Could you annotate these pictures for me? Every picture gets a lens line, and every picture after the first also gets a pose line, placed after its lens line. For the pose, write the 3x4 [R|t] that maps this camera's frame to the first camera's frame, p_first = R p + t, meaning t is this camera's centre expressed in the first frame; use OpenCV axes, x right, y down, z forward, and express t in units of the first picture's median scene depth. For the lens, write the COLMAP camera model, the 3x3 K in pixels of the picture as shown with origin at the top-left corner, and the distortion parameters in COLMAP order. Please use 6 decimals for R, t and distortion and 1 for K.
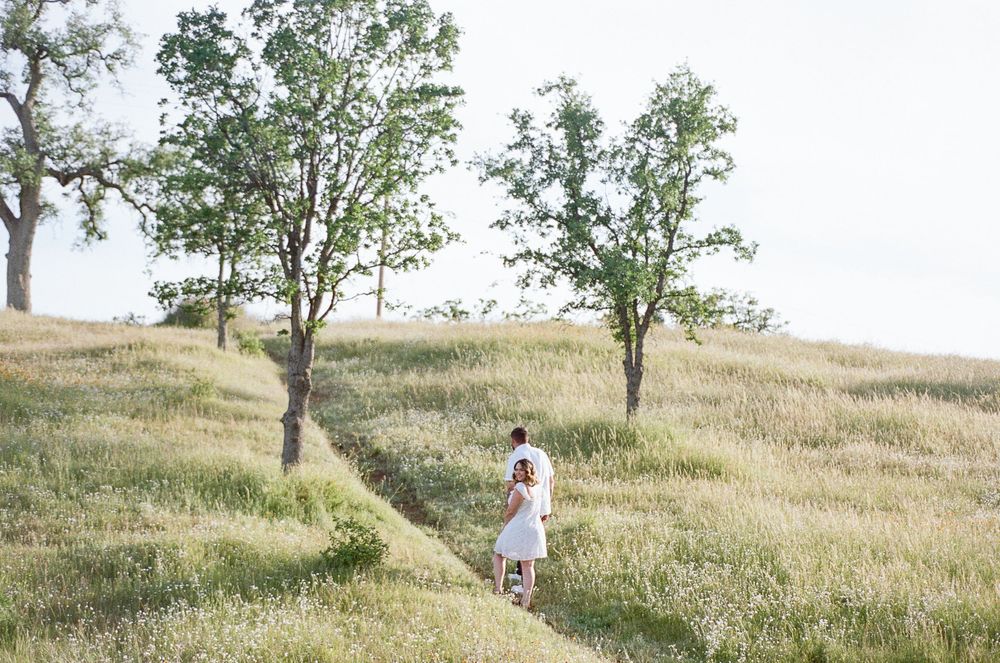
lens RADIAL K [[1494.2, 0, 500.4], [0, 1494.2, 332.7], [0, 0, 1]] dist [-0.003102, -0.035469]
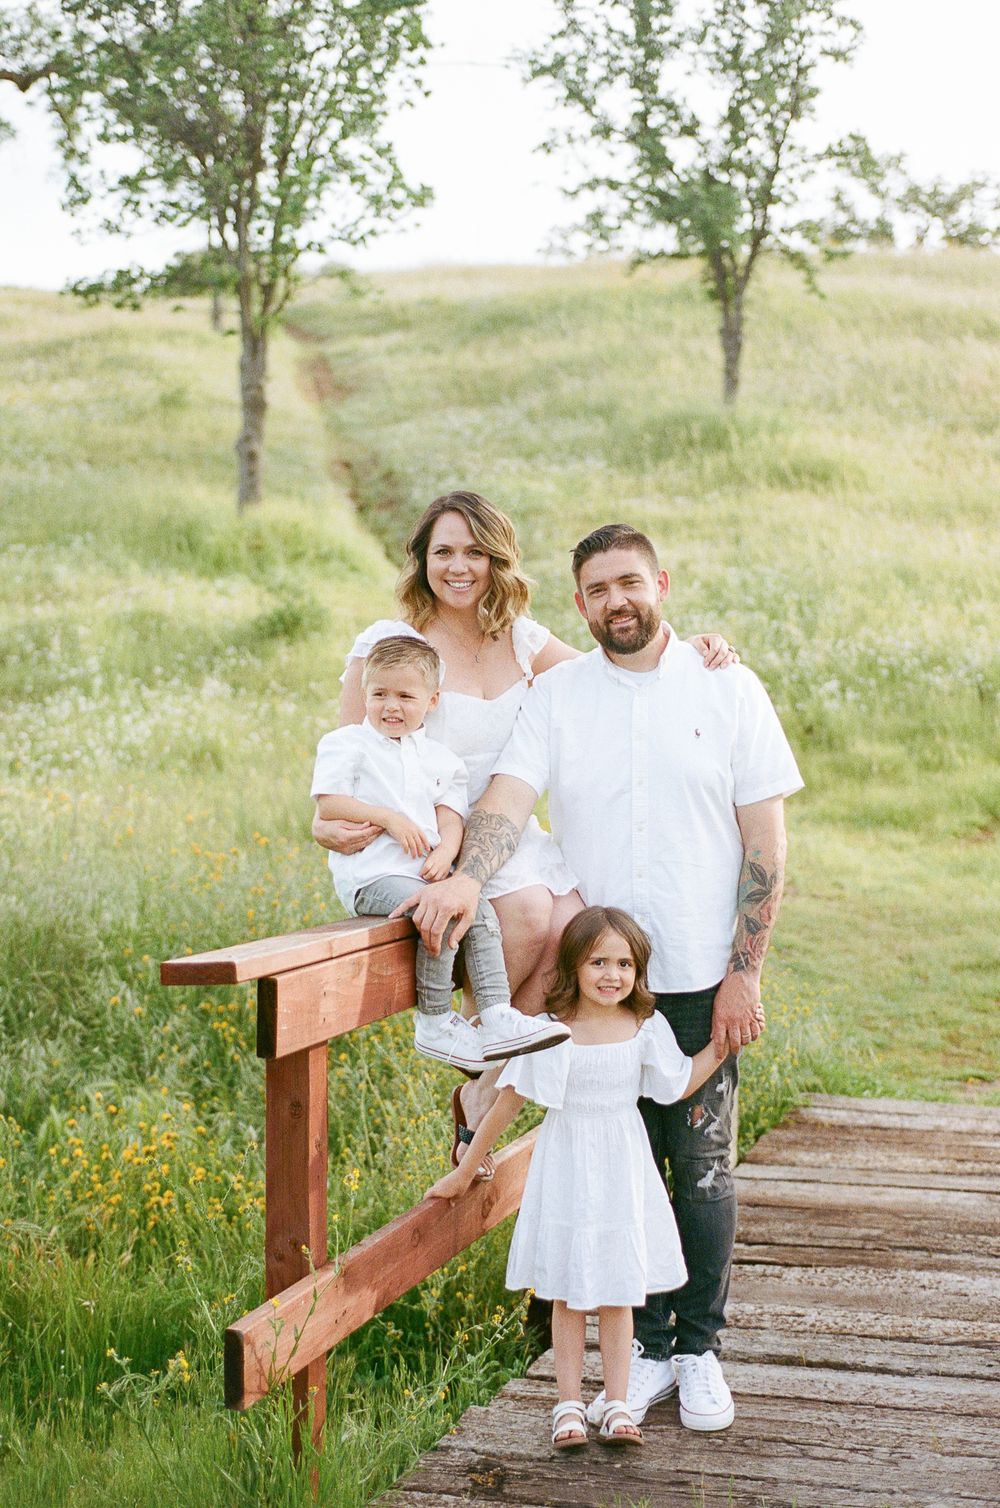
lens RADIAL K [[2428.9, 0, 547.6], [0, 2428.9, 715.8], [0, 0, 1]] dist [-0.046935, 0.016412]
pose [[0.988205, -0.038266, -0.148280, 0.164336], [0.069113, 0.975502, 0.208853, -0.048506], [0.136656, -0.216638, 0.966640, -0.199155]]
